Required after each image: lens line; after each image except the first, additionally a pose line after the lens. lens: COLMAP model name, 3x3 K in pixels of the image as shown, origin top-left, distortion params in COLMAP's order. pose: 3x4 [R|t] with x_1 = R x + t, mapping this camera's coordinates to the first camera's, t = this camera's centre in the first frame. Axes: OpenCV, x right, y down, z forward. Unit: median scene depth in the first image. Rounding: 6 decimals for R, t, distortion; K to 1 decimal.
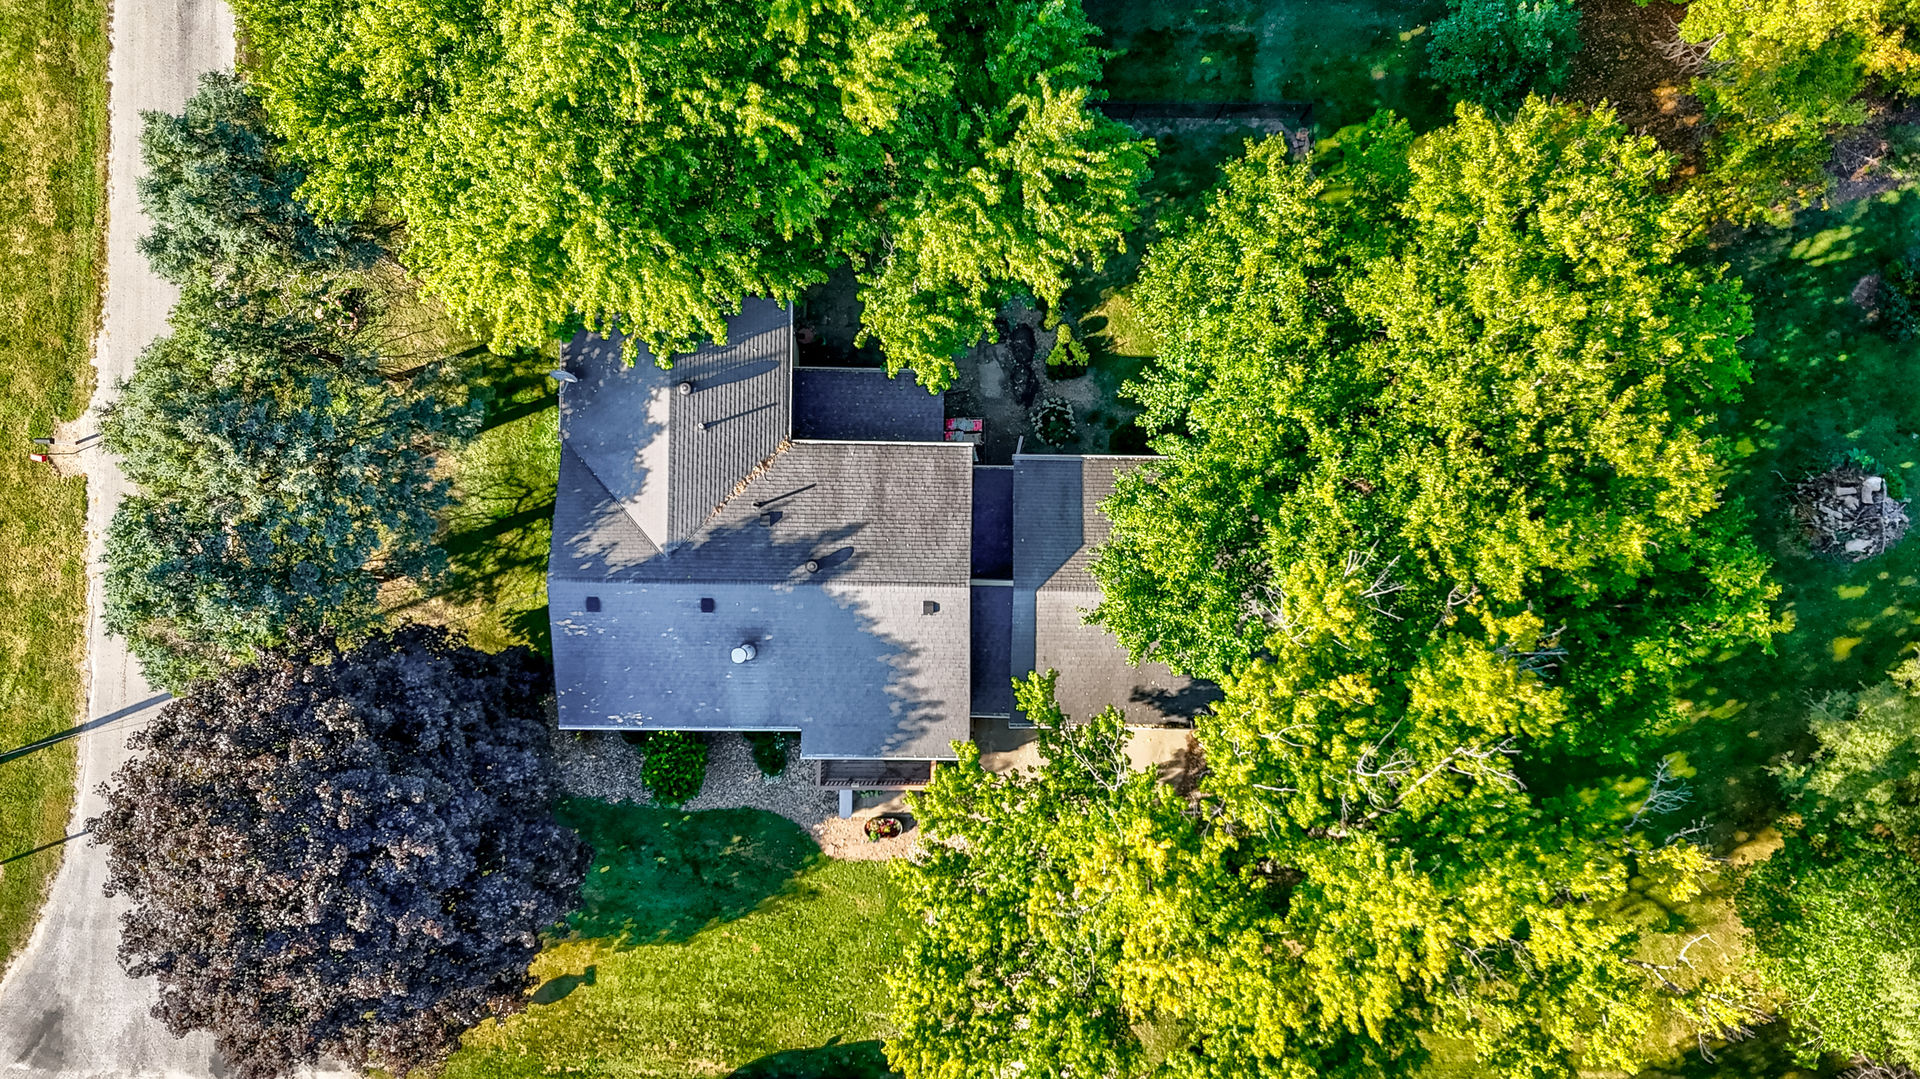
lens RADIAL K [[1412.0, 0, 959.5], [0, 1412.0, 580.6], [0, 0, 1]] dist [0.077057, -0.056788]
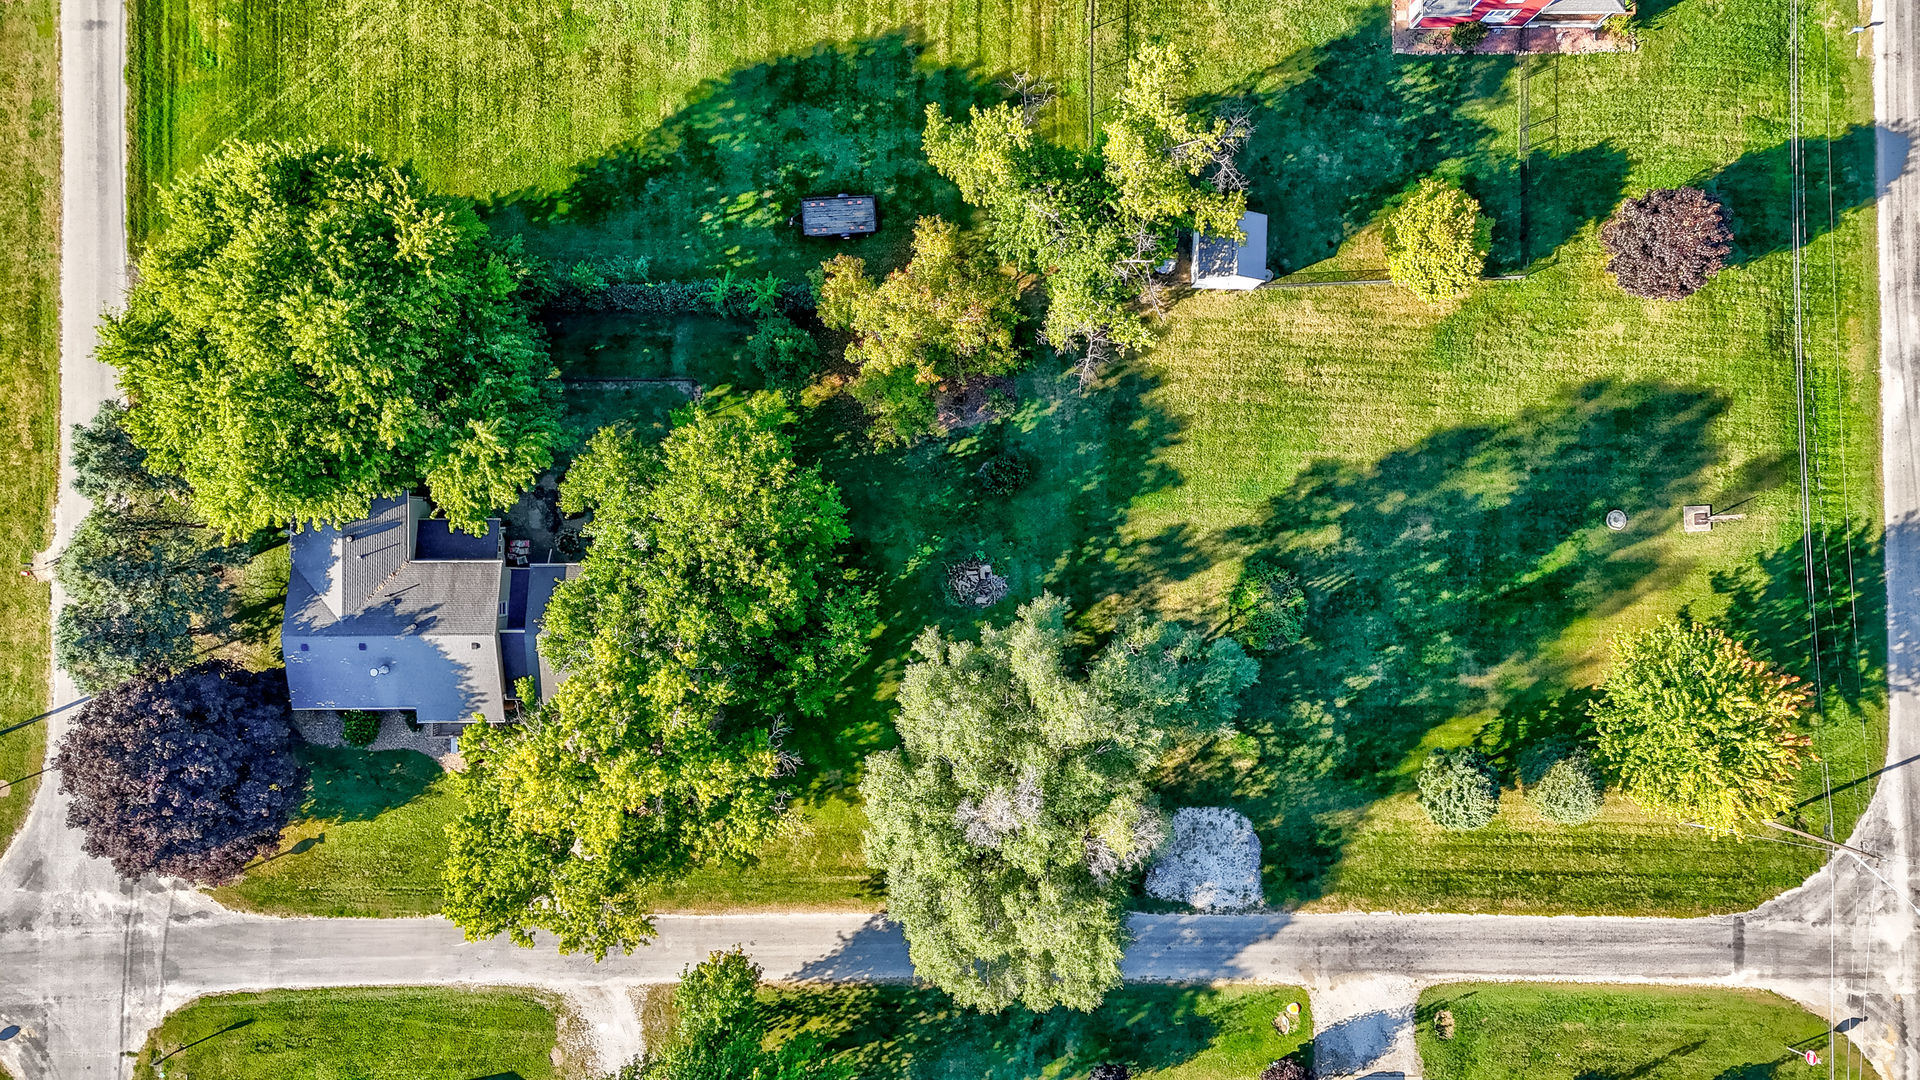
lens RADIAL K [[1396.7, 0, 960.0], [0, 1396.7, 540.0], [0, 0, 1]] dist [0.084677, -0.057035]
pose [[0.999863, -0.016535, 0.000294, 0.664715], [0.016535, 0.999863, -0.000249, -0.118411], [-0.000290, 0.000254, 1.000000, -0.995178]]
